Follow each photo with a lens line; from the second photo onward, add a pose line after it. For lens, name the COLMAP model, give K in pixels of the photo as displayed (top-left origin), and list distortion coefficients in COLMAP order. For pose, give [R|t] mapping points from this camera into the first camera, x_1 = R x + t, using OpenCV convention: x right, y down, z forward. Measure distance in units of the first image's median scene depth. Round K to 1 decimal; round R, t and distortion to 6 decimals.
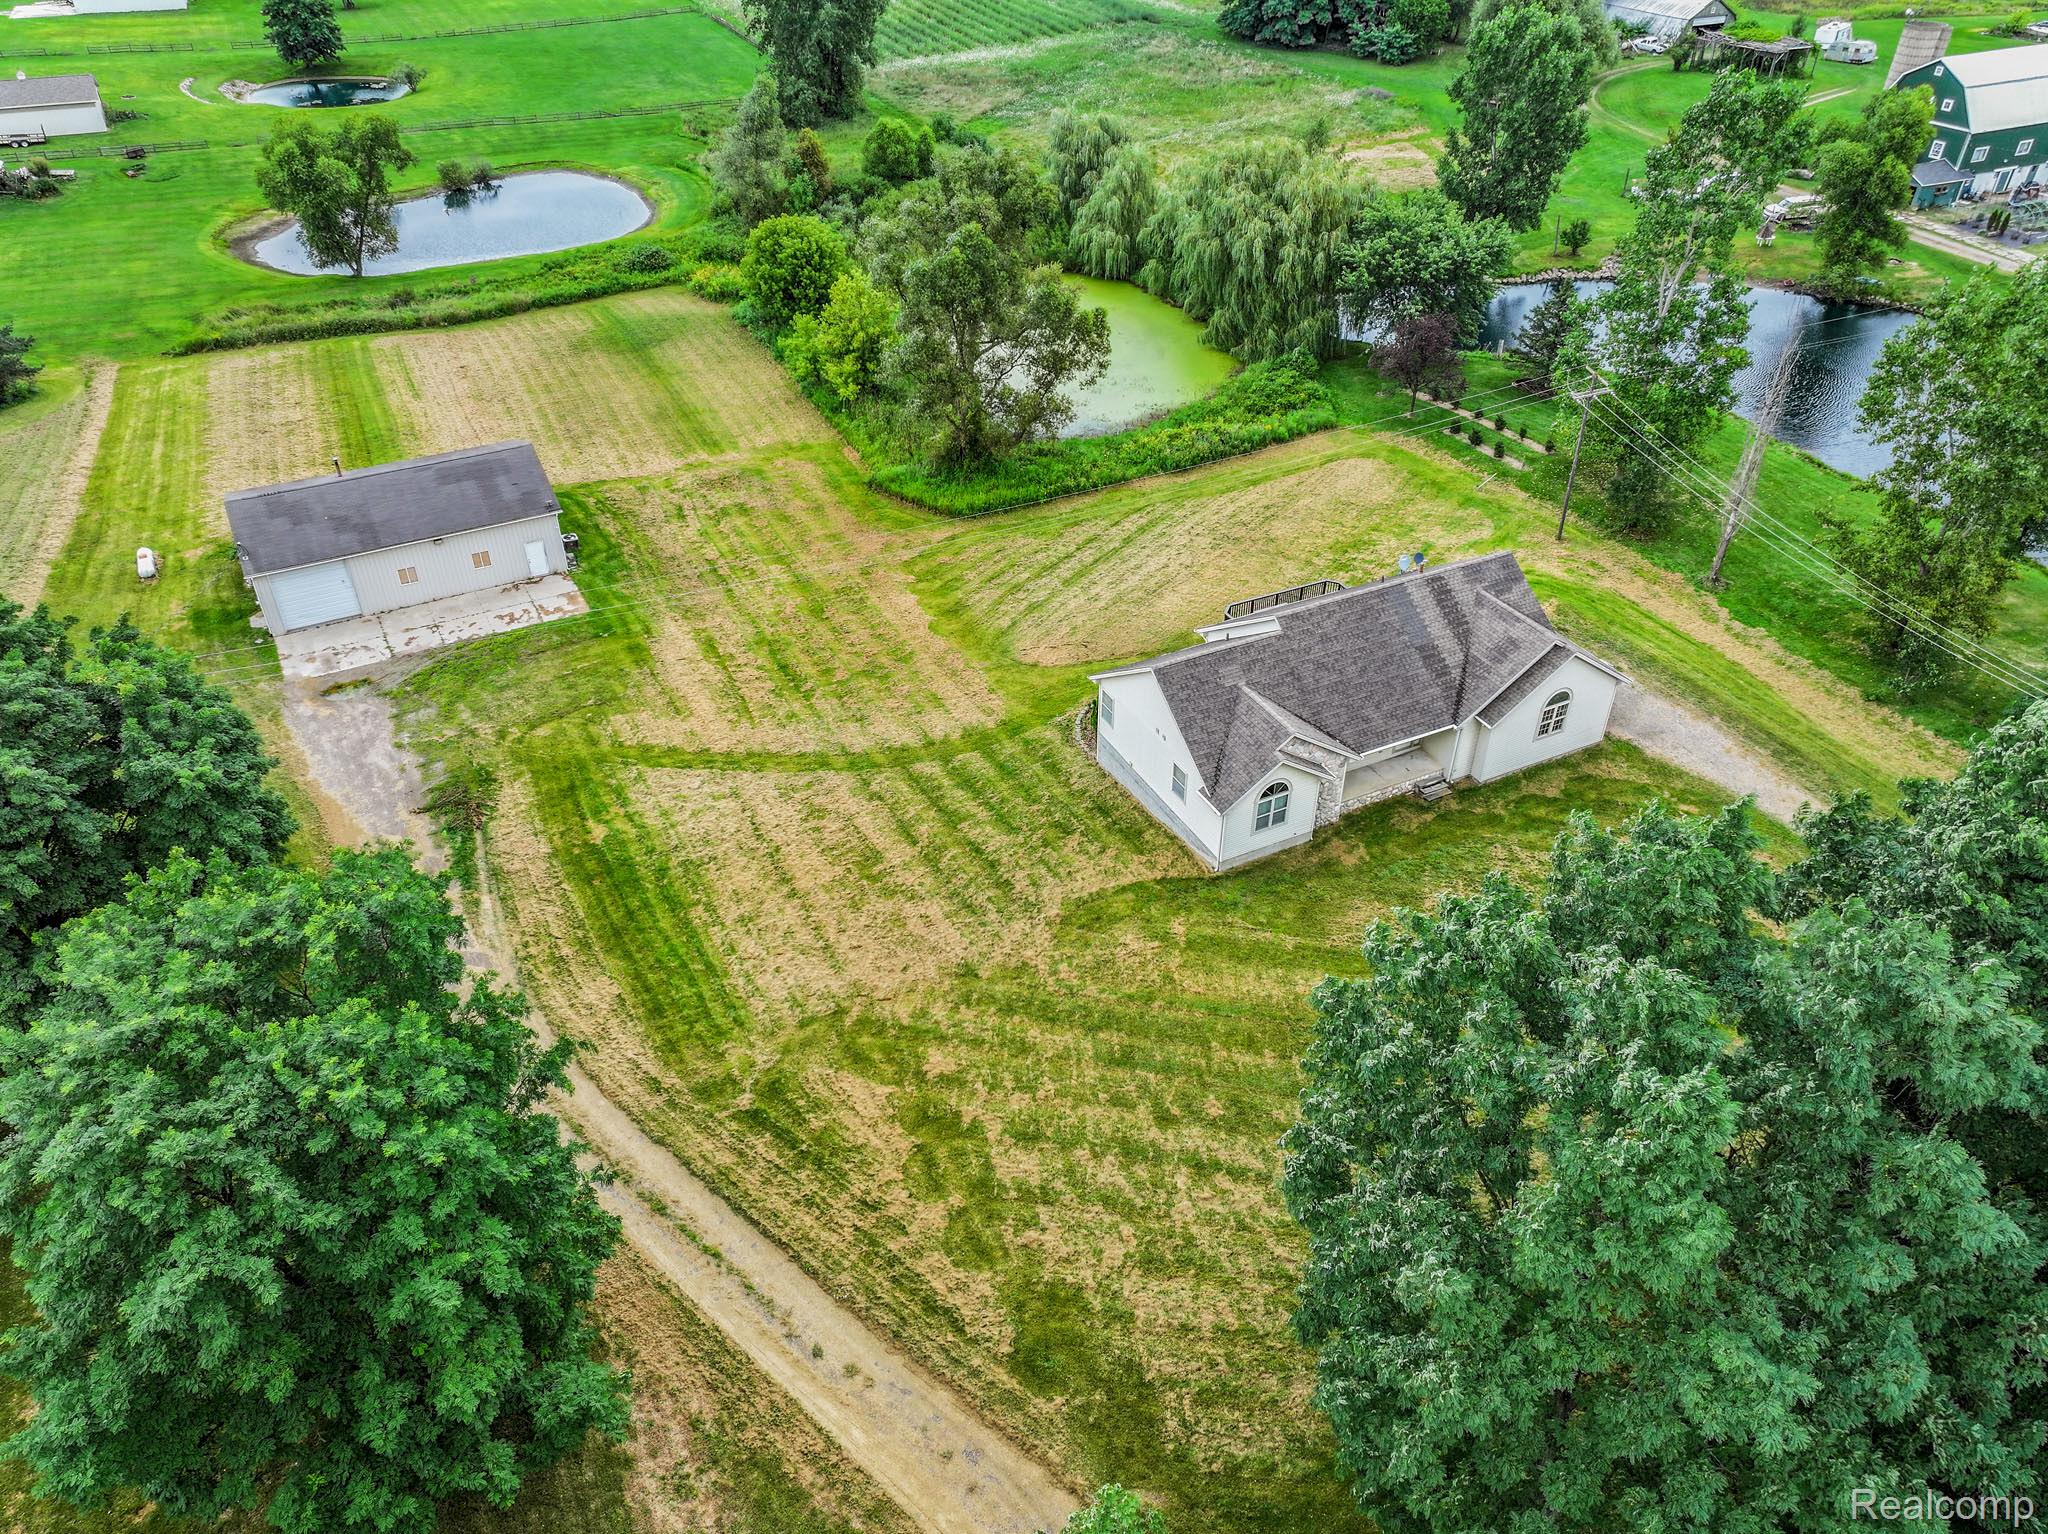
lens RADIAL K [[1431.9, 0, 1027.4], [0, 1431.9, 780.7], [0, 0, 1]] dist [-0.009545, 0.017744]
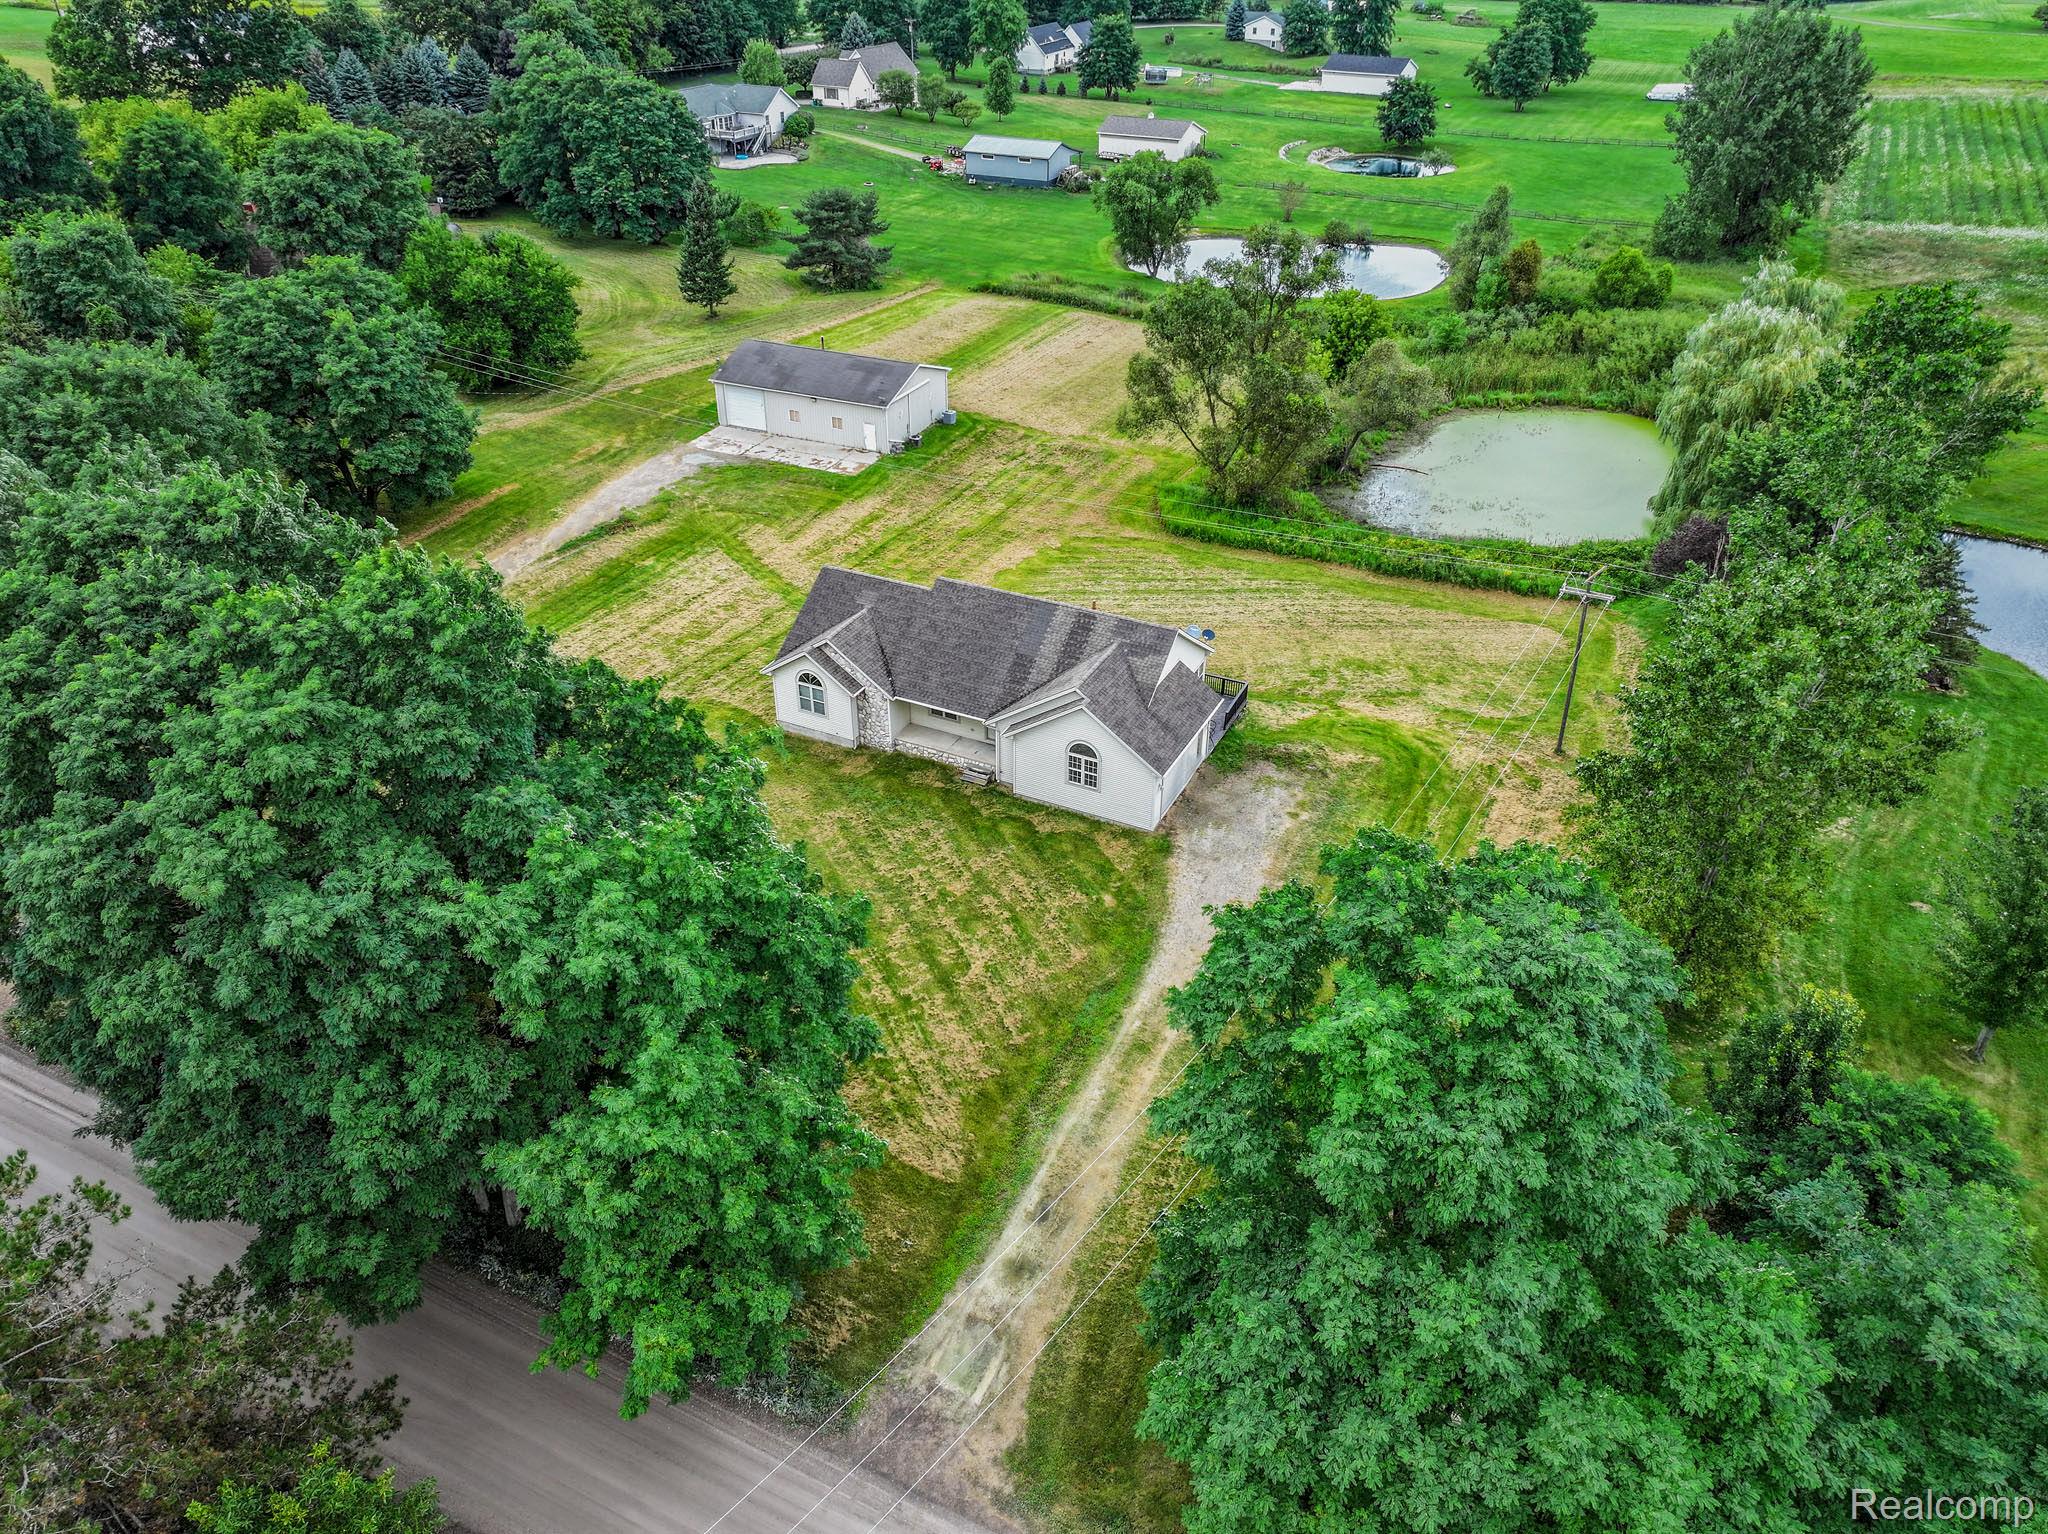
lens RADIAL K [[1431.9, 0, 1038.8], [0, 1431.9, 767.1], [0, 0, 1]] dist [-0.009545, 0.017744]
pose [[0.612203, 0.427680, -0.665055, 1.034902], [-0.478472, 0.869998, 0.119026, -0.152483], [0.629501, 0.245342, 0.737248, 0.203609]]
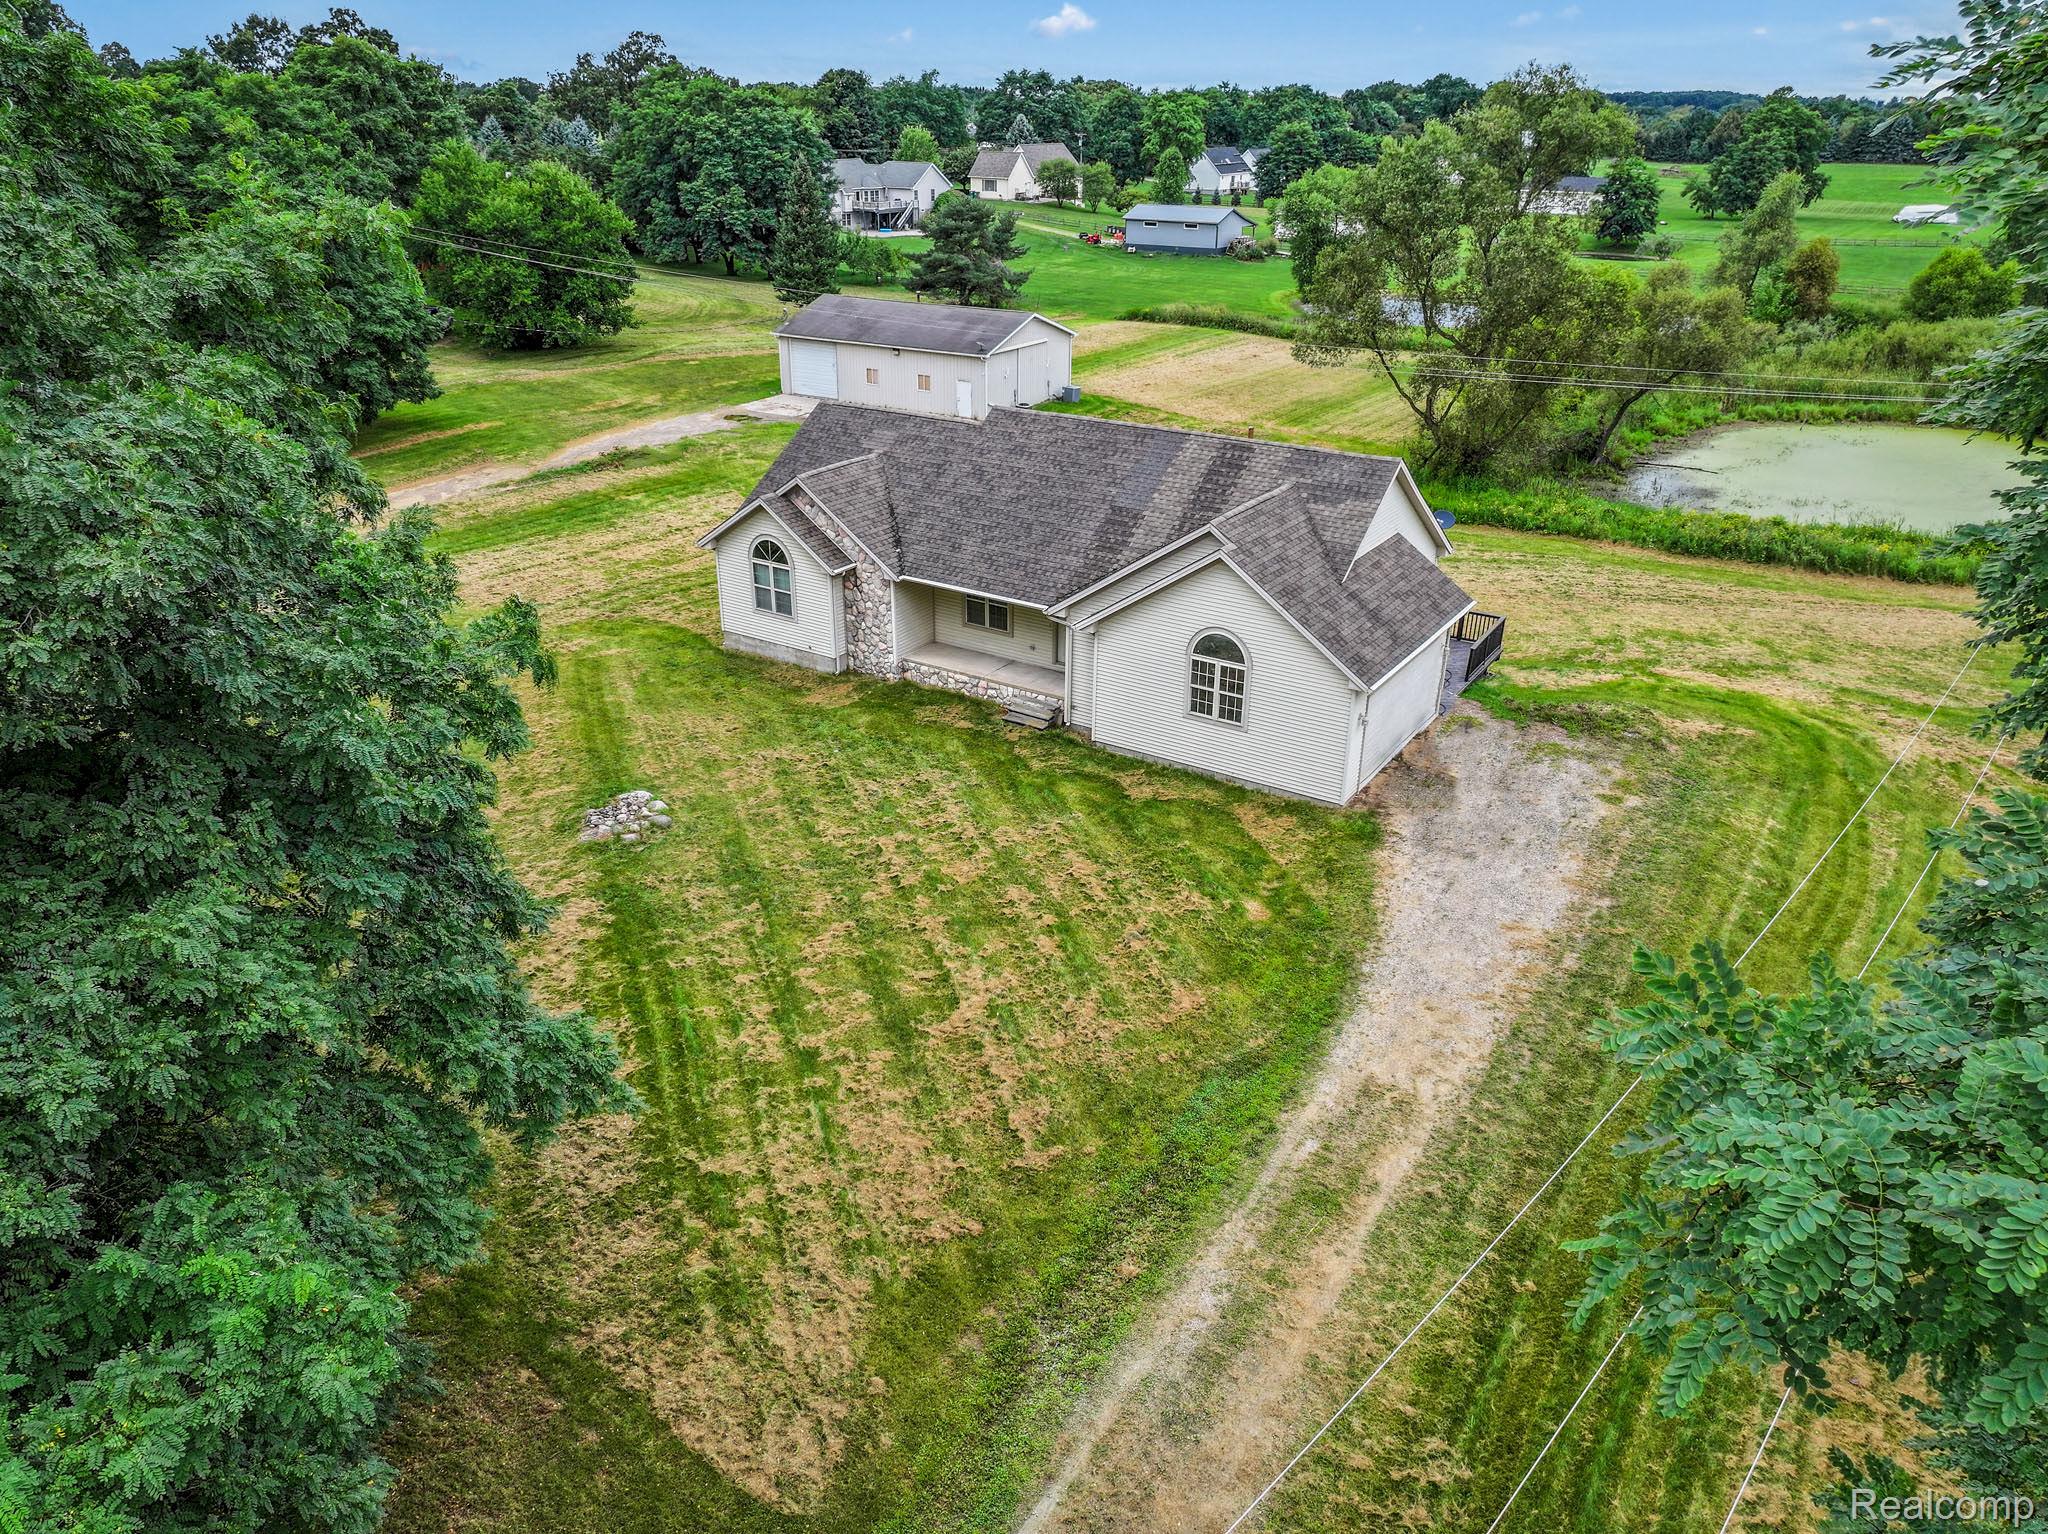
lens RADIAL K [[1431.9, 0, 1032.9], [0, 1431.9, 770.0], [0, 0, 1]] dist [-0.009545, 0.017744]
pose [[0.511947, 0.363659, -0.778243, 0.779205], [-0.518268, 0.853264, 0.057786, -0.009552], [0.685061, 0.373755, 0.625298, 0.598699]]
